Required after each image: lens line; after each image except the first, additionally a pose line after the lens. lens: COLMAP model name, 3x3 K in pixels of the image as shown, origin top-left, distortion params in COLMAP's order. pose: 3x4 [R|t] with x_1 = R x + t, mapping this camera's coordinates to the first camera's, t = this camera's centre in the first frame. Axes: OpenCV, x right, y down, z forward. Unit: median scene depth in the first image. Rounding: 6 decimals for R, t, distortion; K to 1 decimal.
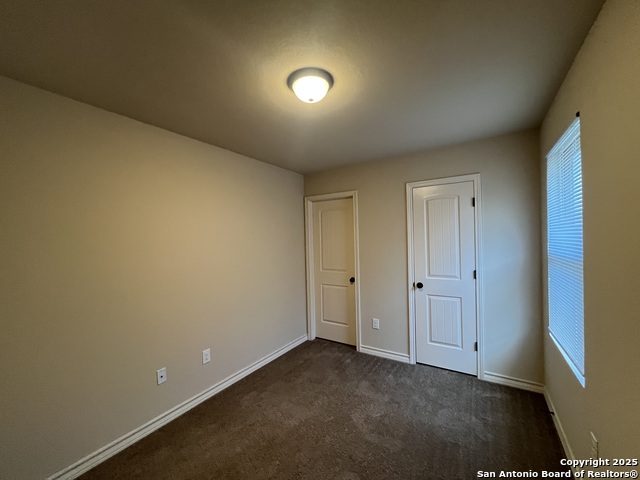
lens RADIAL K [[257.7, 0, 319.5], [0, 257.7, 240.2], [0, 0, 1]] dist [-0.001712, -0.000335]
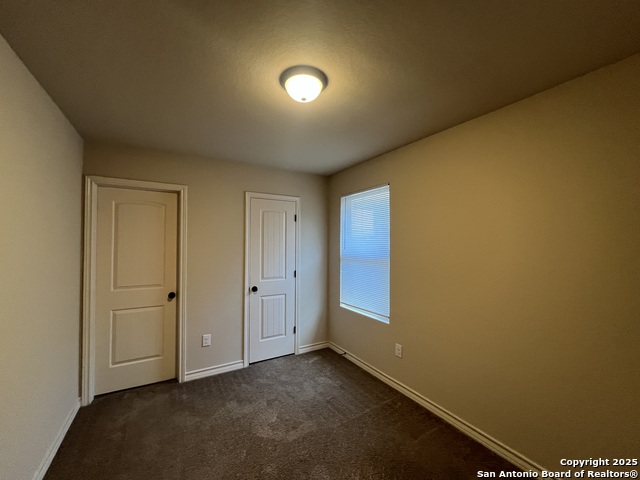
lens RADIAL K [[257.7, 0, 319.5], [0, 257.7, 240.2], [0, 0, 1]] dist [-0.001712, -0.000335]
pose [[0.448350, 0.038928, 0.893010, -0.458214], [-0.010439, 0.999211, -0.038317, 0.010550], [-0.893797, 0.007857, 0.448403, 0.278665]]
